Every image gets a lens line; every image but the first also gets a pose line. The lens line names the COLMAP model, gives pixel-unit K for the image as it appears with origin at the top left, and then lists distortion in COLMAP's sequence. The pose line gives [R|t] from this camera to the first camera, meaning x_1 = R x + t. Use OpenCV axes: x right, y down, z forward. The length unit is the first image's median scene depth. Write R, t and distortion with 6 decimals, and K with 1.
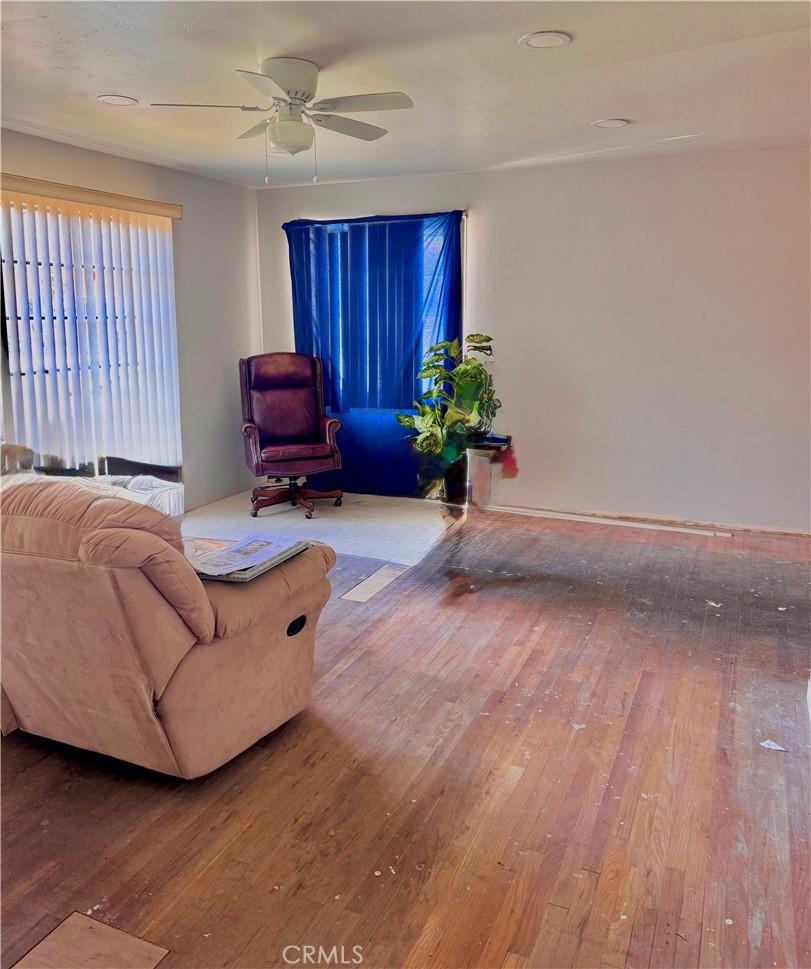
lens RADIAL K [[763.7, 0, 406.6], [0, 763.7, 435.3], [0, 0, 1]] dist [0.001487, -0.001804]
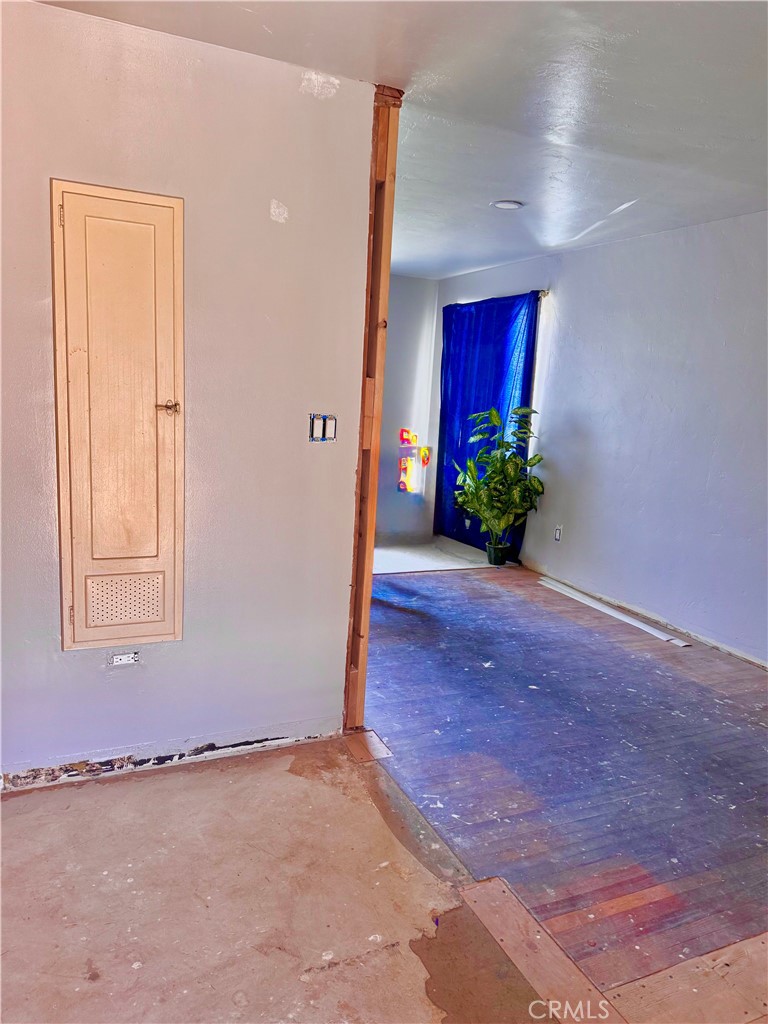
lens RADIAL K [[734.1, 0, 366.0], [0, 734.1, 513.6], [0, 0, 1]] dist [0.003855, 0.000046]
pose [[0.735397, 0.164590, -0.657344, 0.957430], [-0.168102, 0.984042, 0.058328, -0.012250], [0.656455, 0.067606, 0.751330, 0.135291]]
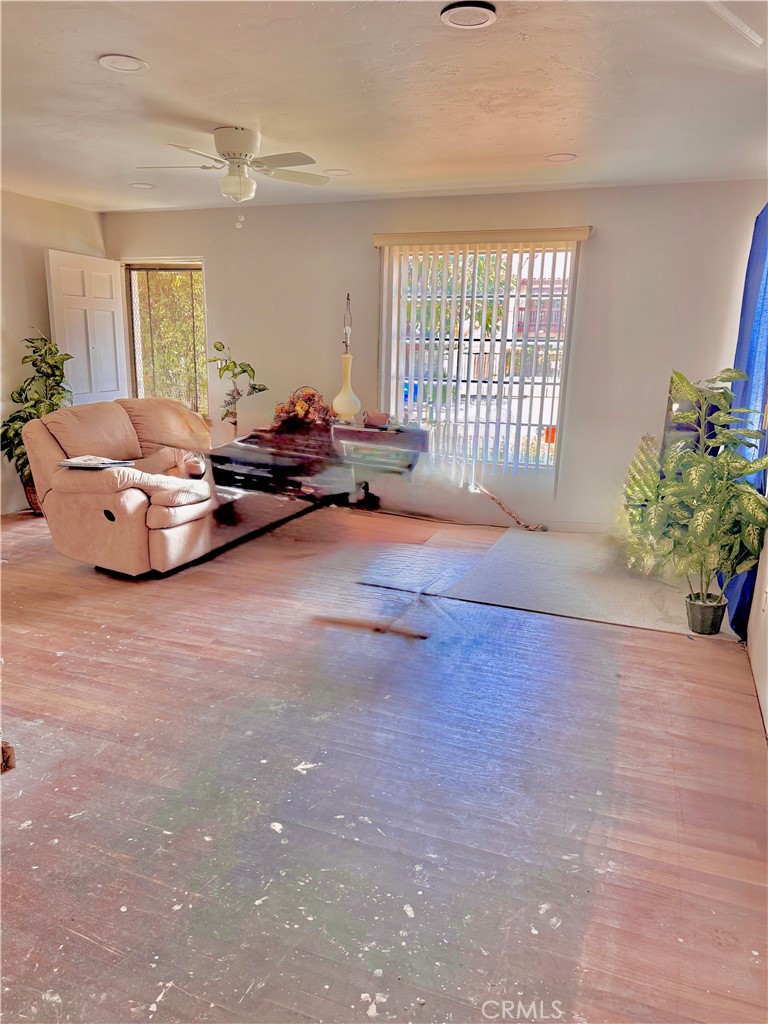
lens RADIAL K [[749.3, 0, 384.0], [0, 749.3, 512.0], [0, 0, 1]] dist [0.003871, -0.002213]
pose [[0.054865, 0.229439, -0.971775, 1.043361], [-0.187835, 0.958237, 0.215638, -0.150138], [0.980667, 0.170703, 0.095671, 1.026952]]
